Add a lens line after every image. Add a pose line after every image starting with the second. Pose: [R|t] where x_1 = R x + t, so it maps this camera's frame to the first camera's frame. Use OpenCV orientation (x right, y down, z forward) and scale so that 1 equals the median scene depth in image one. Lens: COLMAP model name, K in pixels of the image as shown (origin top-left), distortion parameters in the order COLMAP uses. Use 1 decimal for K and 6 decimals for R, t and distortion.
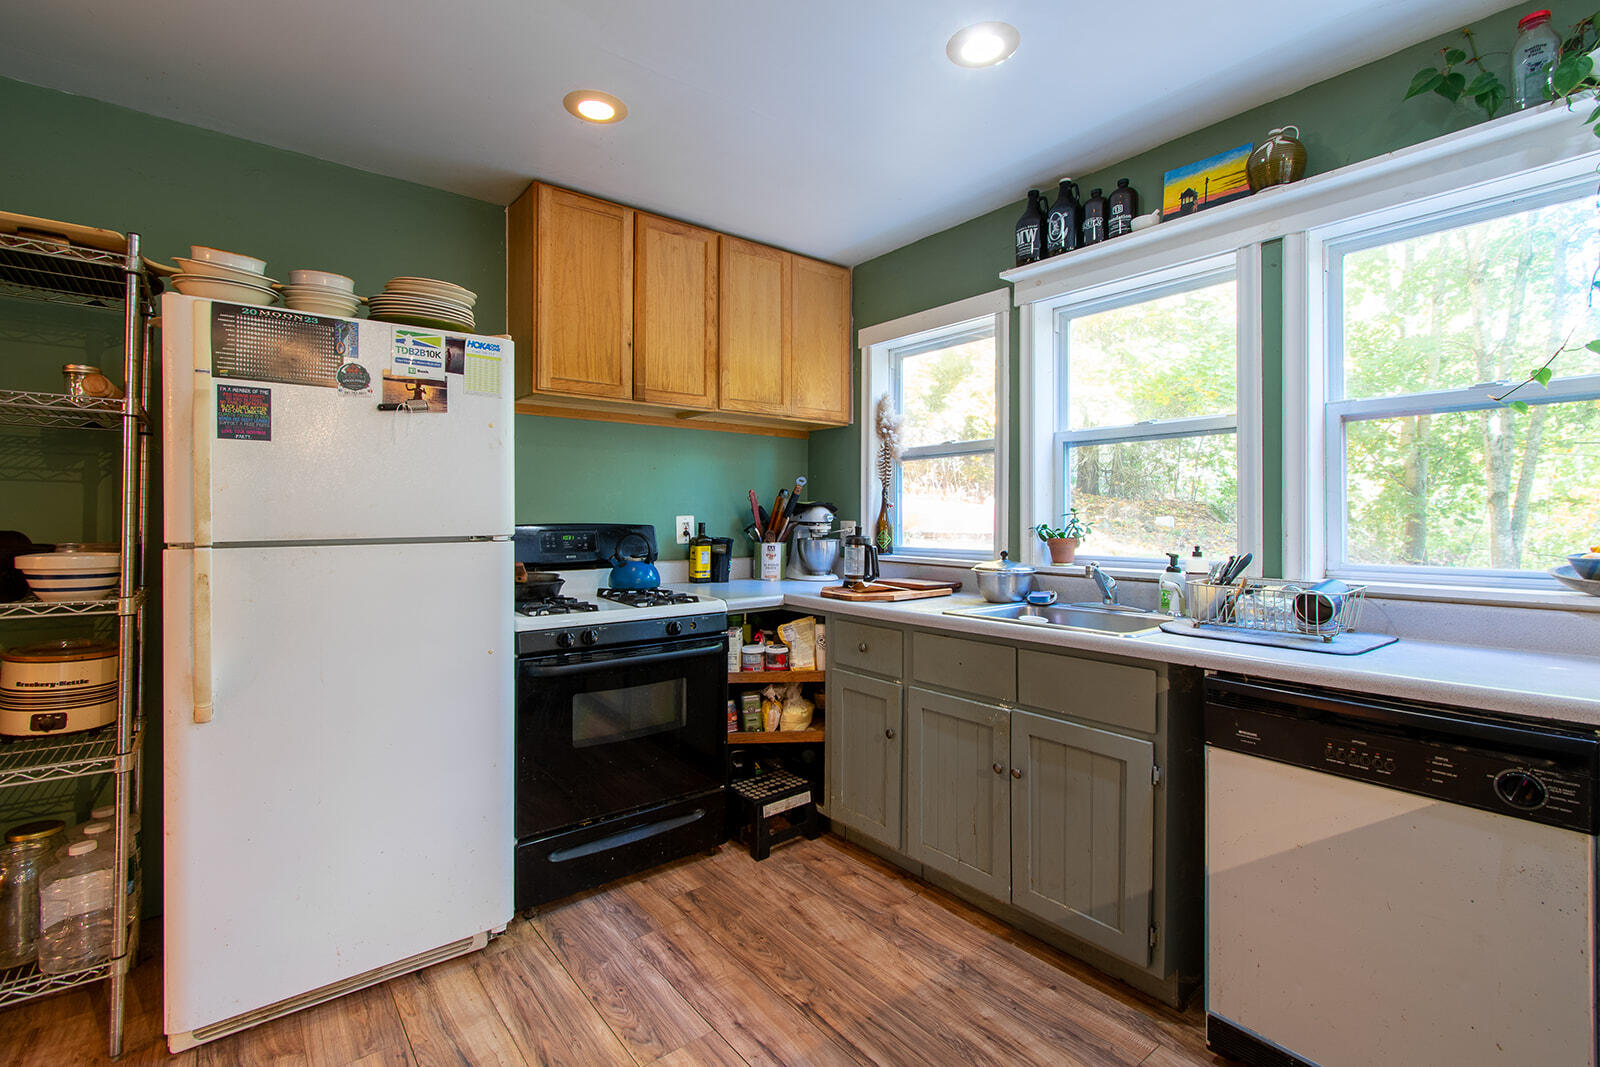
lens RADIAL K [[725.3, 0, 798.5], [0, 725.3, 518.5], [0, 0, 1]] dist [-0.000967, -0.000136]
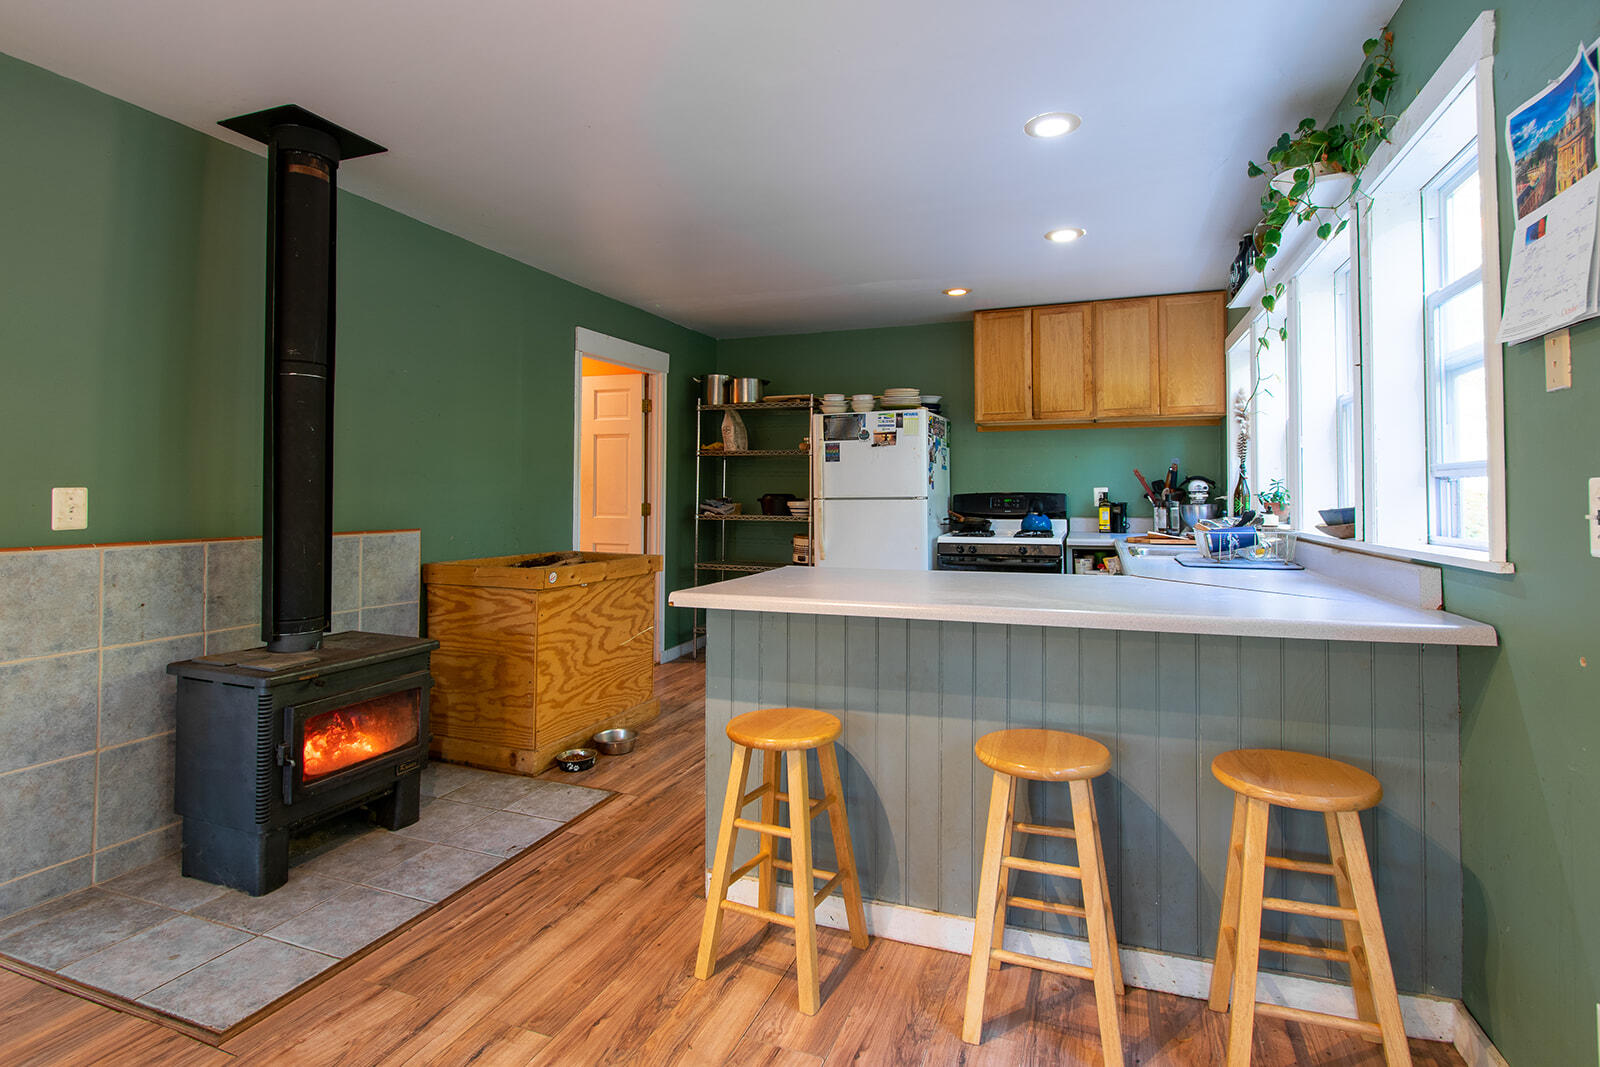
lens RADIAL K [[796.5, 0, 799.4], [0, 796.5, 492.0], [0, 0, 1]] dist [0.000150, -0.000098]
pose [[0.510599, -0.007266, -0.859788, 1.095555], [0.000341, 0.999966, -0.008248, 0.021333], [0.859819, 0.003919, 0.510584, -0.418773]]
